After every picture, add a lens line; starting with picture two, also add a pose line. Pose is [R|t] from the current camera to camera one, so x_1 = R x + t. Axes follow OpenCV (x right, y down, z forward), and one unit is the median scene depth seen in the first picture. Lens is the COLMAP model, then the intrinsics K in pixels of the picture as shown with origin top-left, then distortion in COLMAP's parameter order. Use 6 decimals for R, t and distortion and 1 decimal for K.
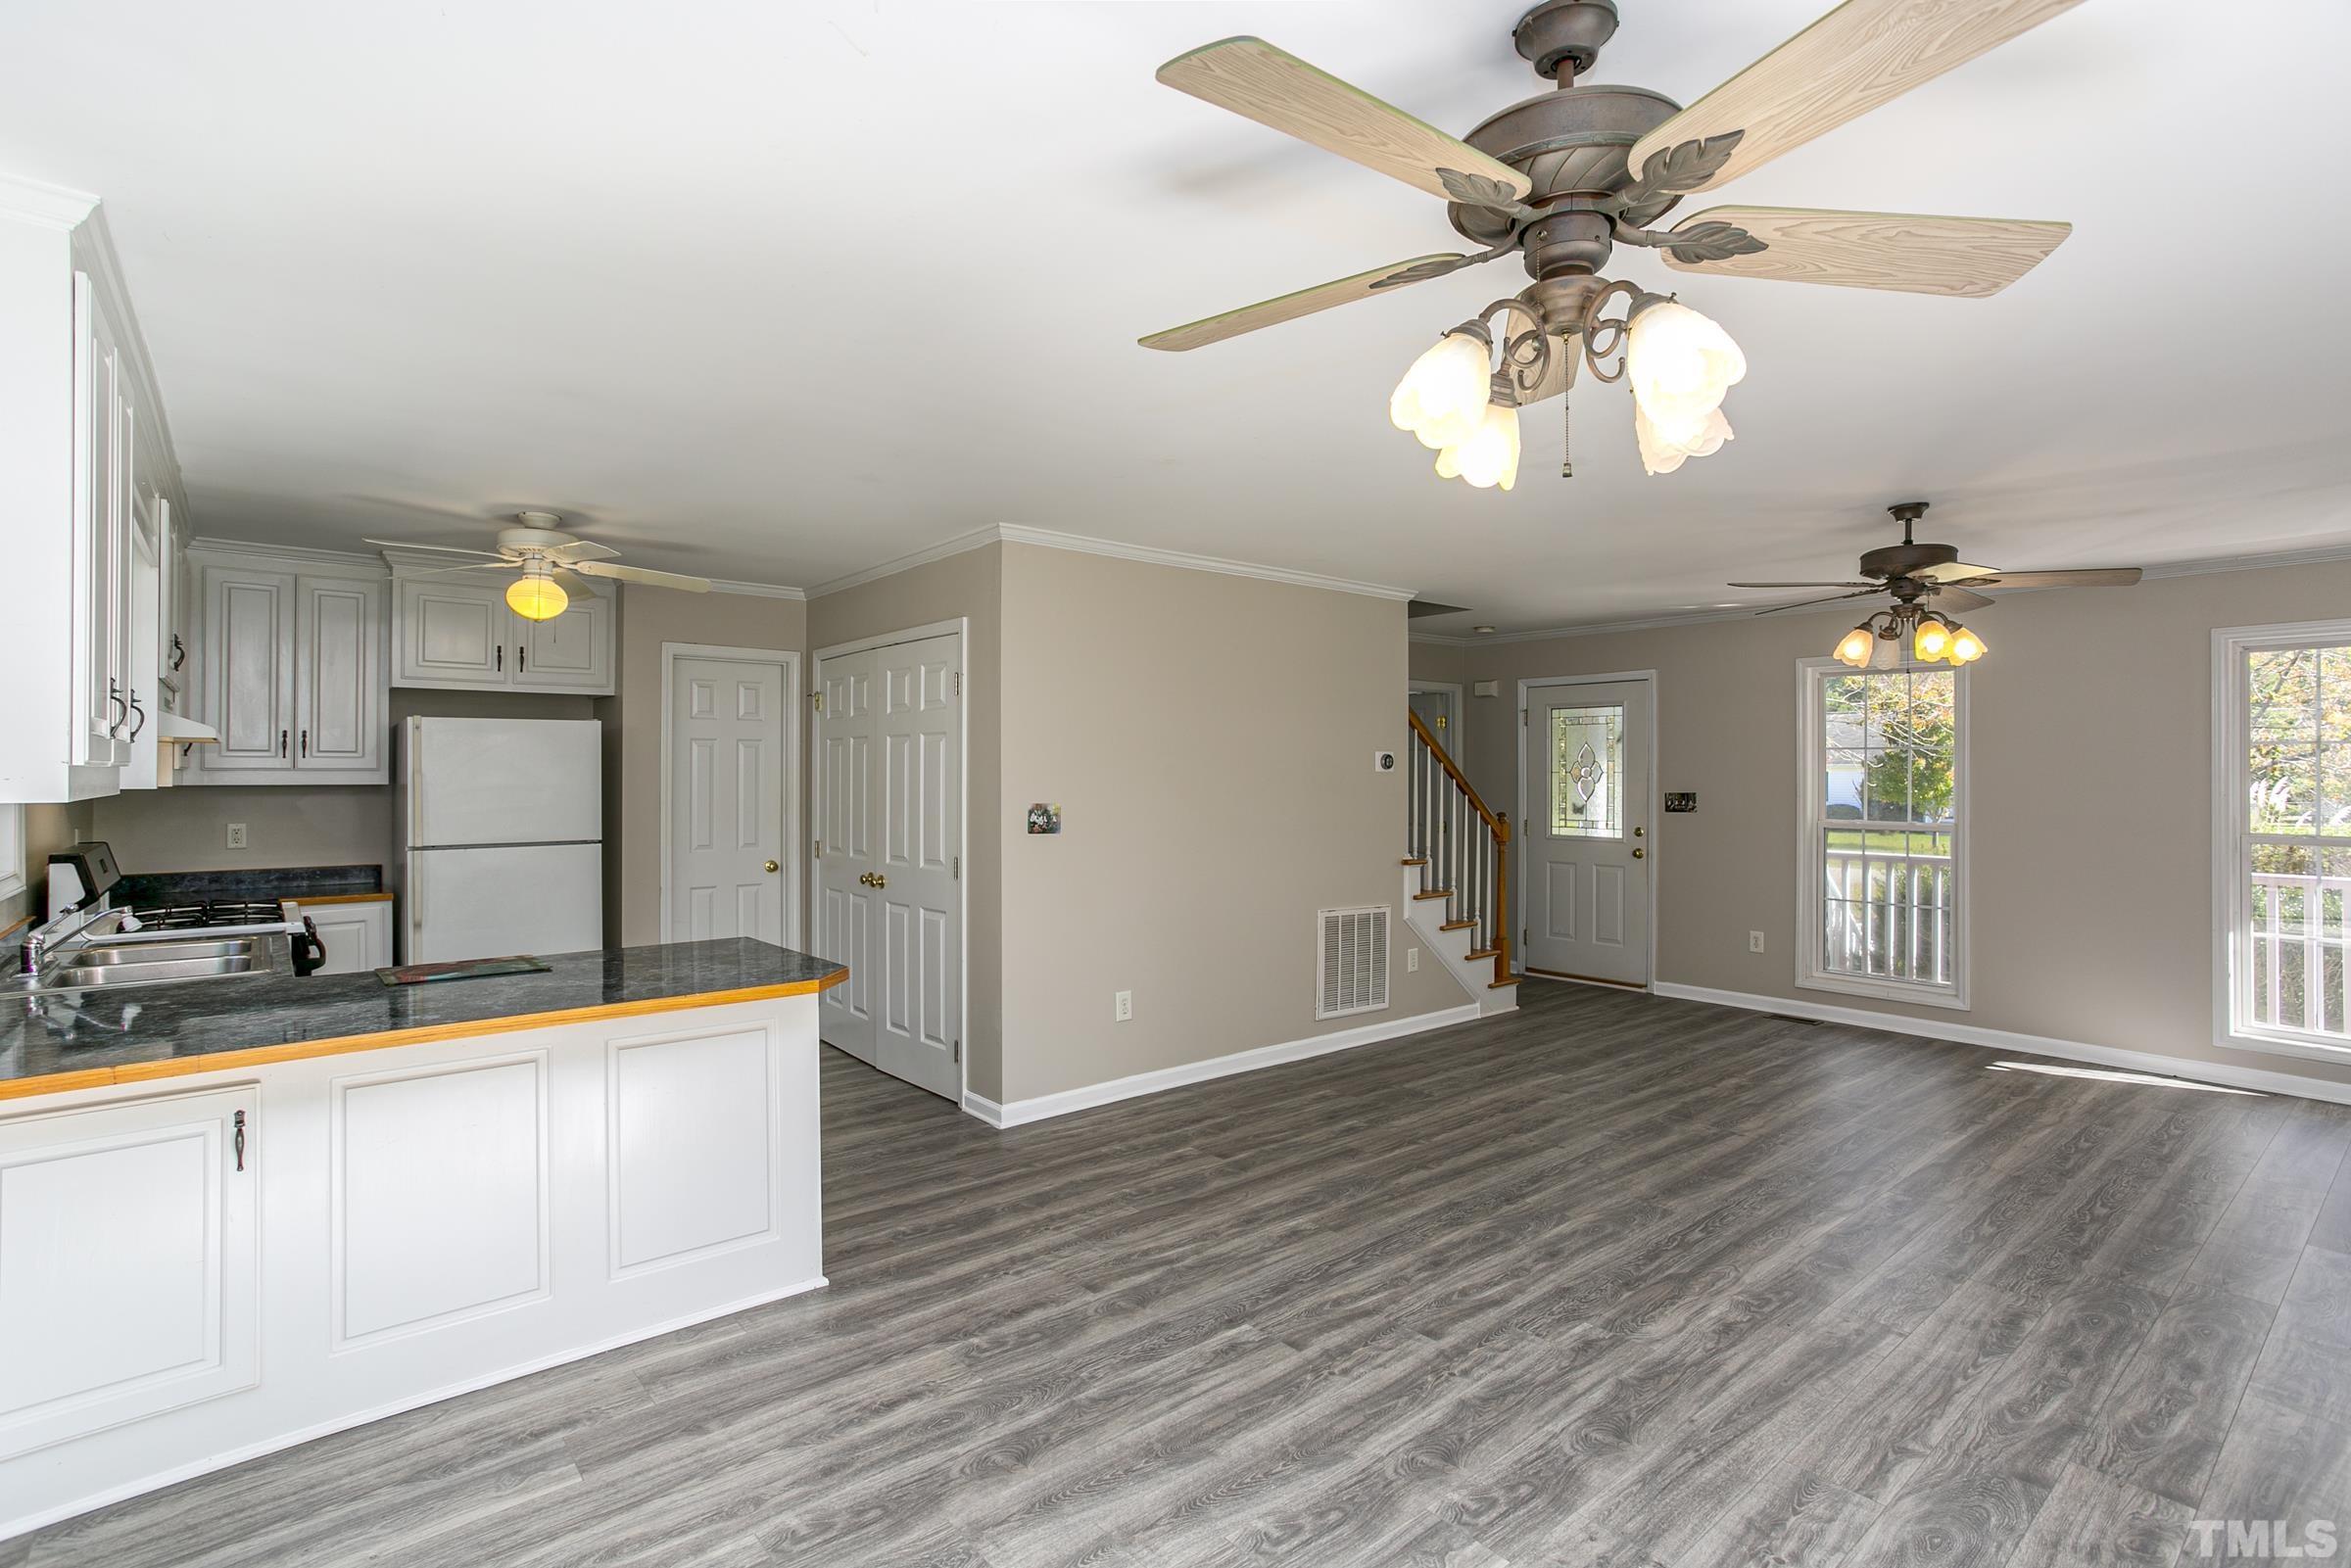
lens RADIAL K [[1119.9, 0, 1155.7], [0, 1119.9, 774.2], [0, 0, 1]] dist [-0.046992, 0.031429]
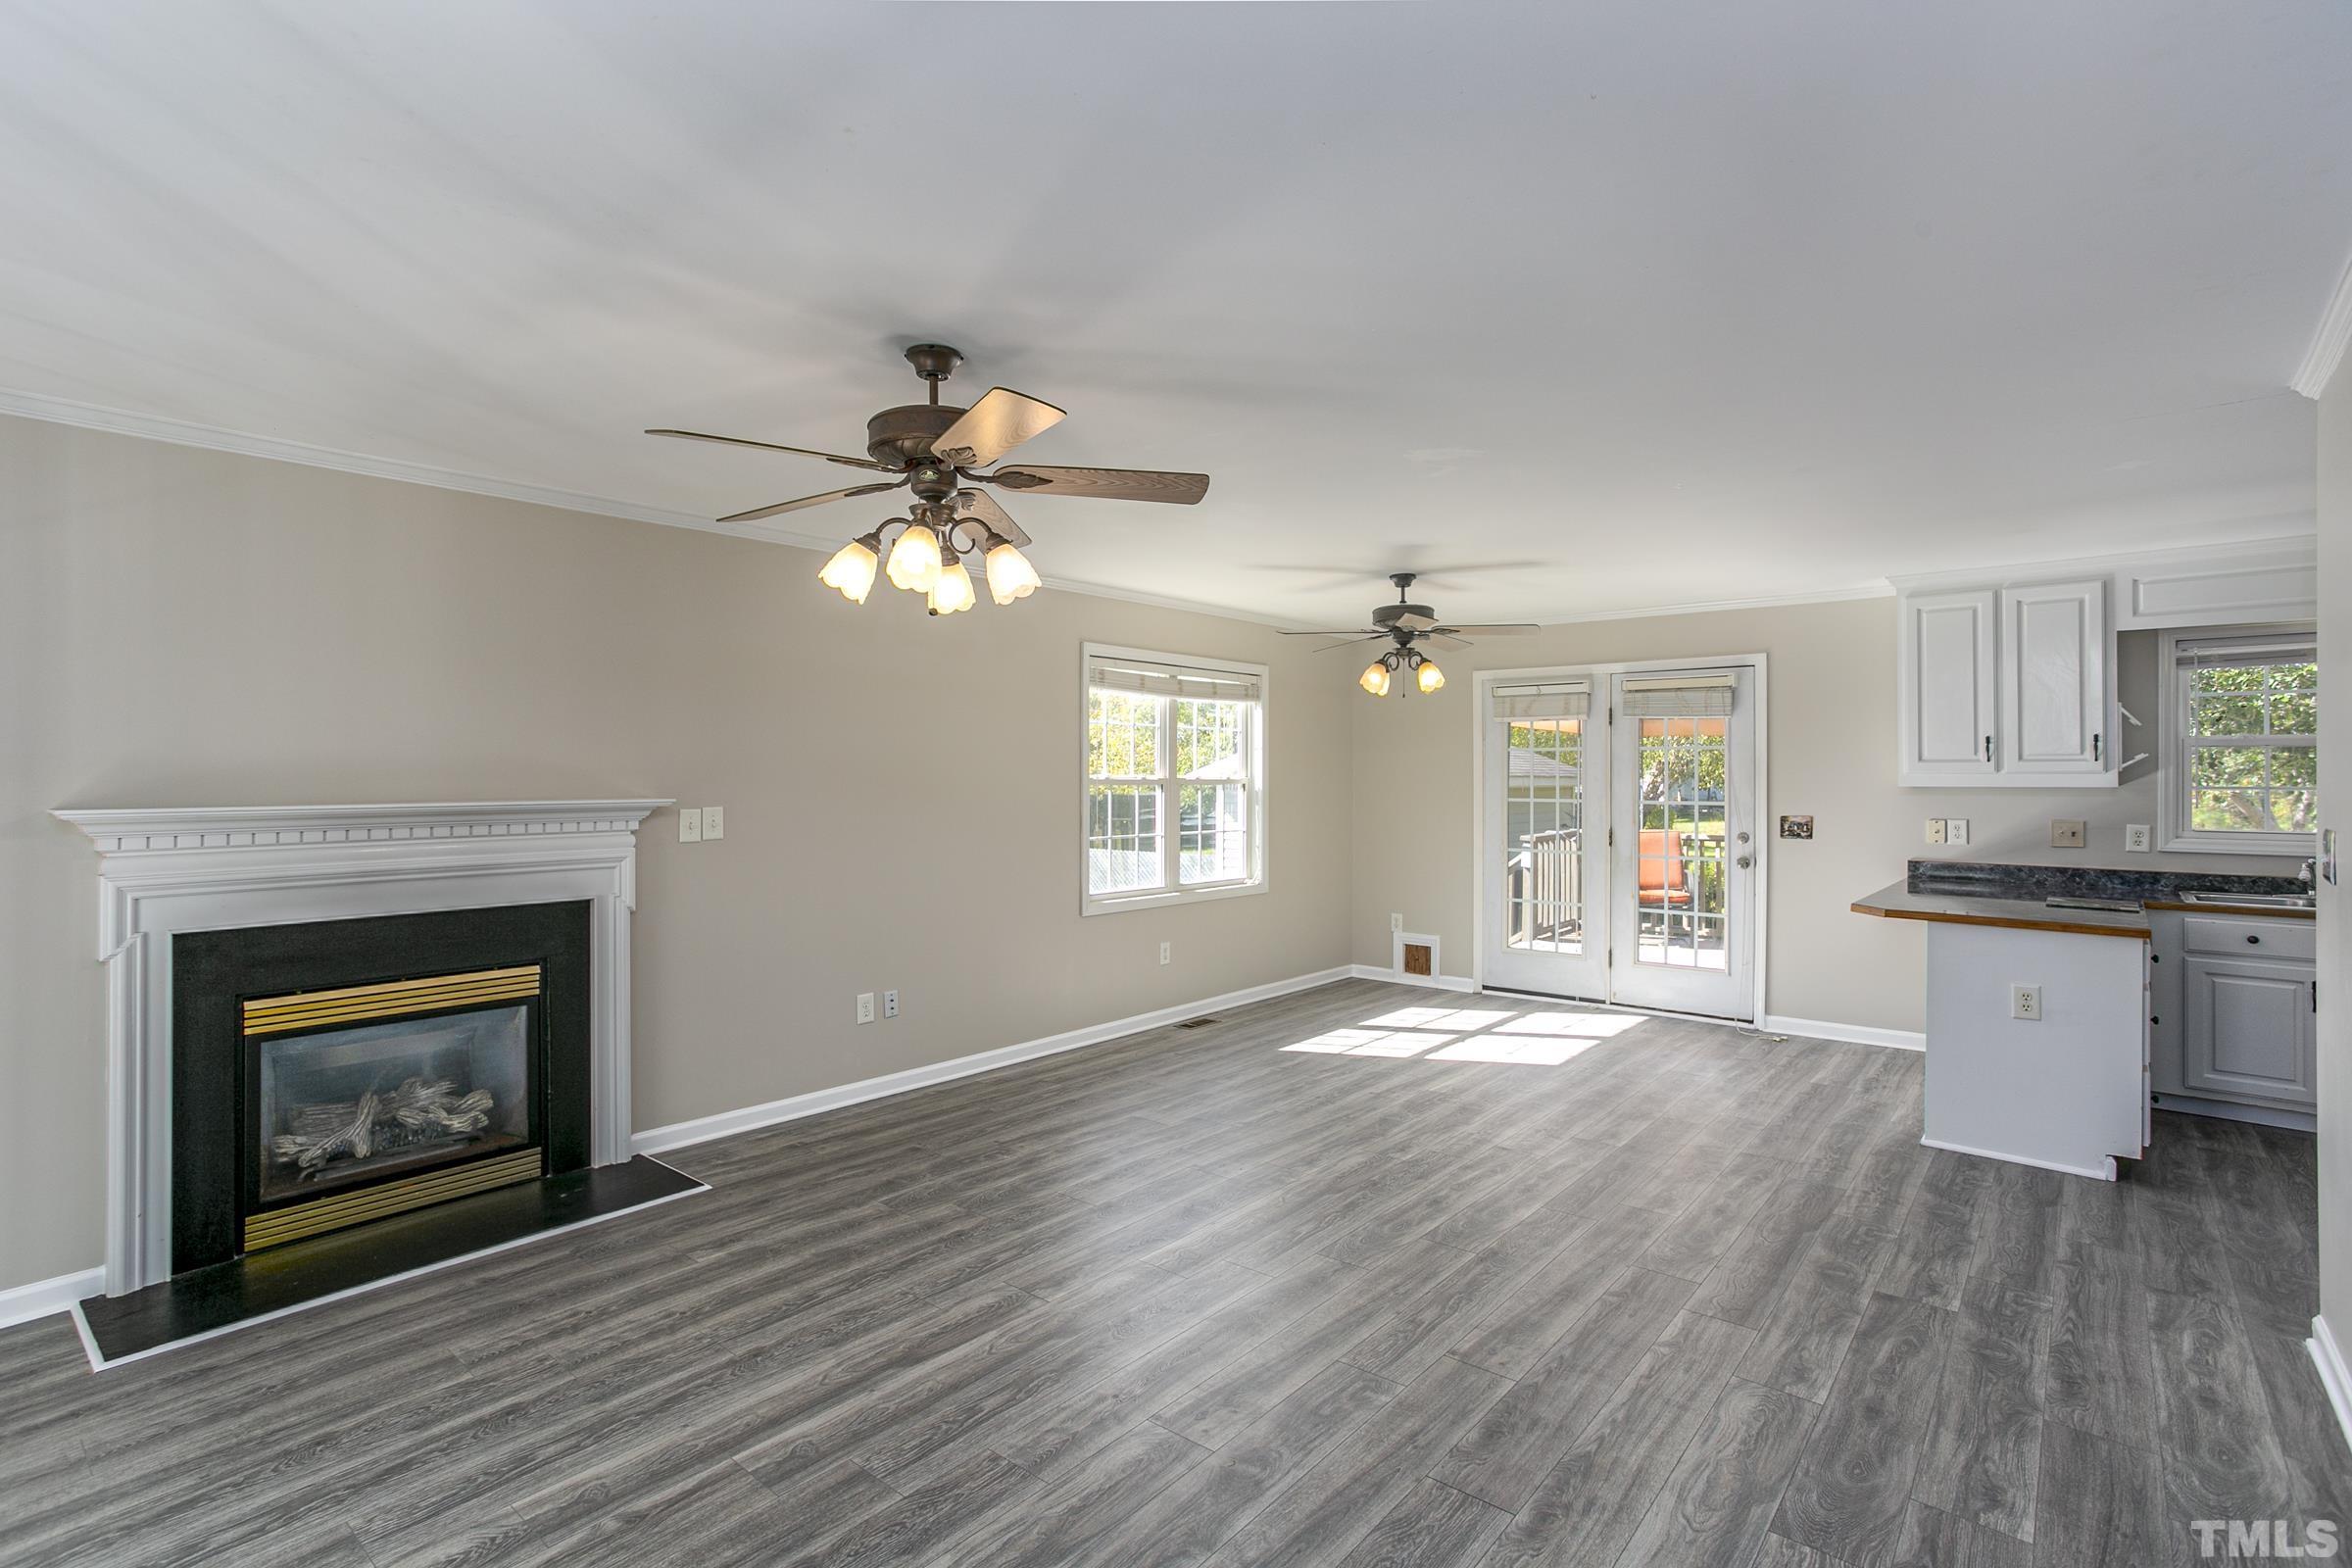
lens RADIAL K [[1129.4, 0, 1171.6], [0, 1129.4, 766.5], [0, 0, 1]] dist [-0.044221, 0.033046]
pose [[-0.982287, -0.003996, -0.187338, 0.708461], [-0.002529, 0.999964, -0.008068, 0.001175], [0.187364, -0.007452, -0.982262, 1.753888]]
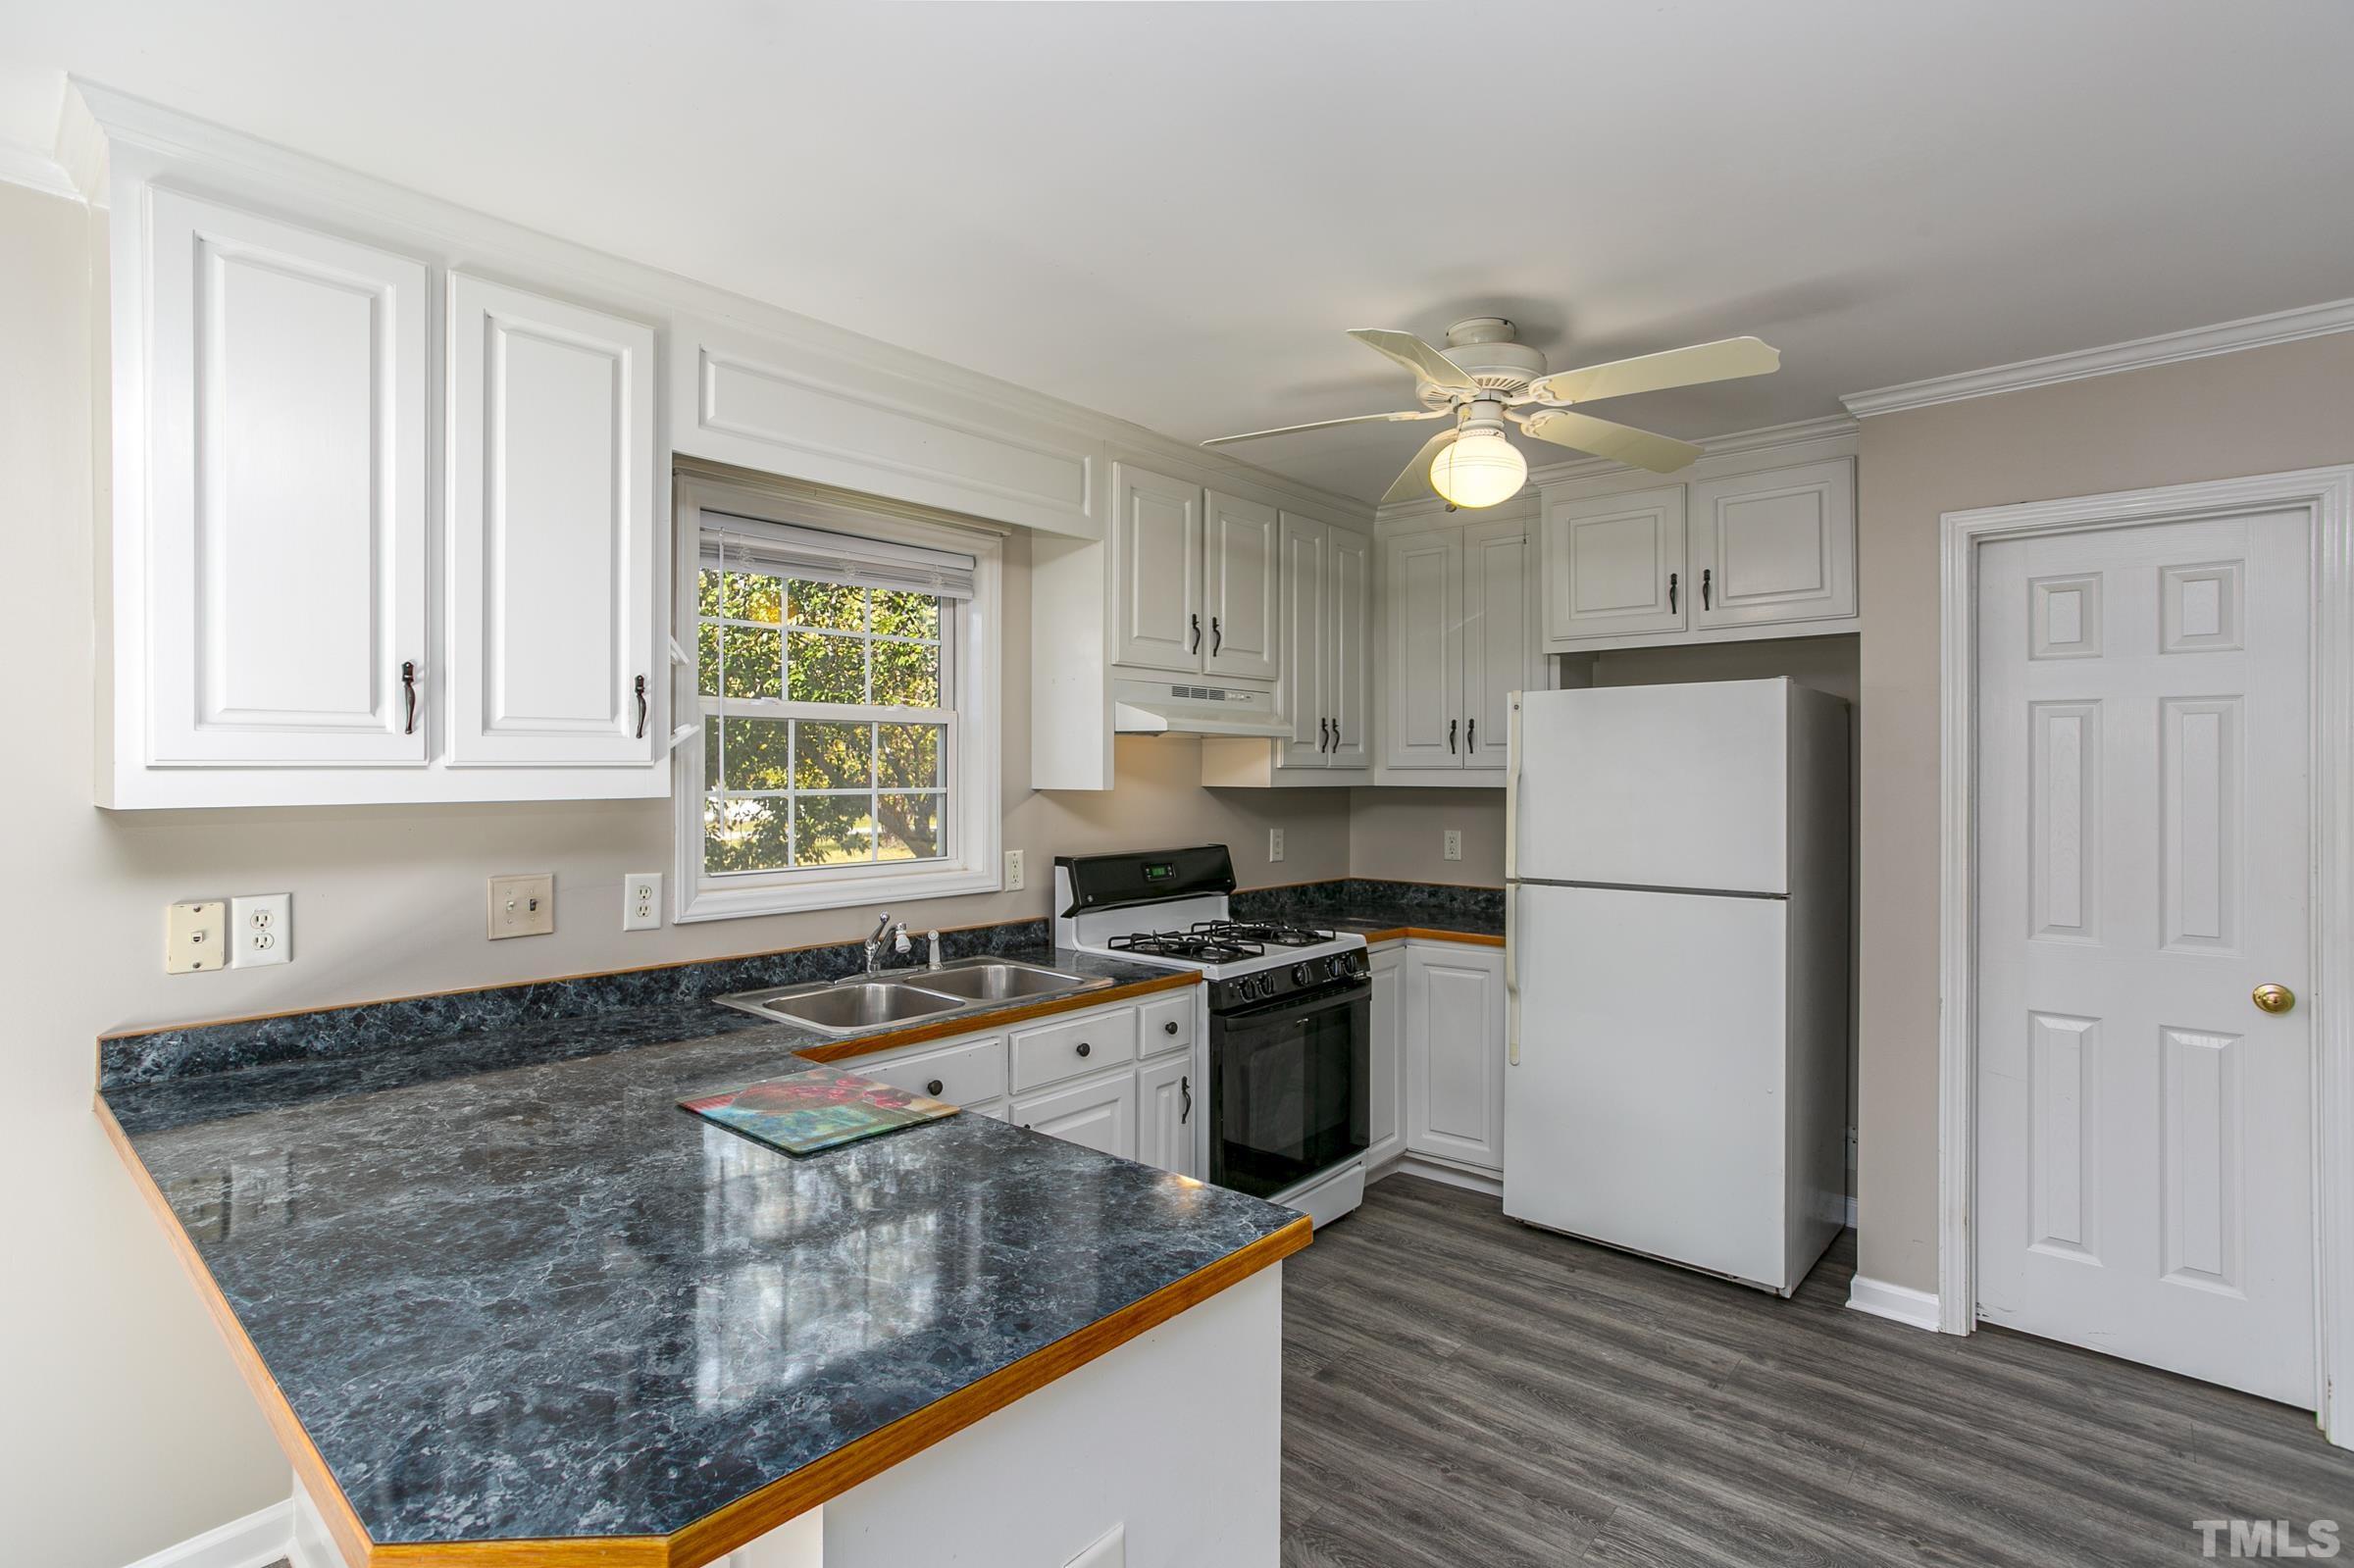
lens RADIAL K [[1121.3, 0, 1157.2], [0, 1121.3, 774.2], [0, 0, 1]] dist [-0.046992, 0.031429]
pose [[0.178390, 0.004194, -0.983951, -0.008943], [-0.004106, 0.999985, 0.003518, -0.003469], [0.983951, 0.003413, 0.178405, 0.819835]]
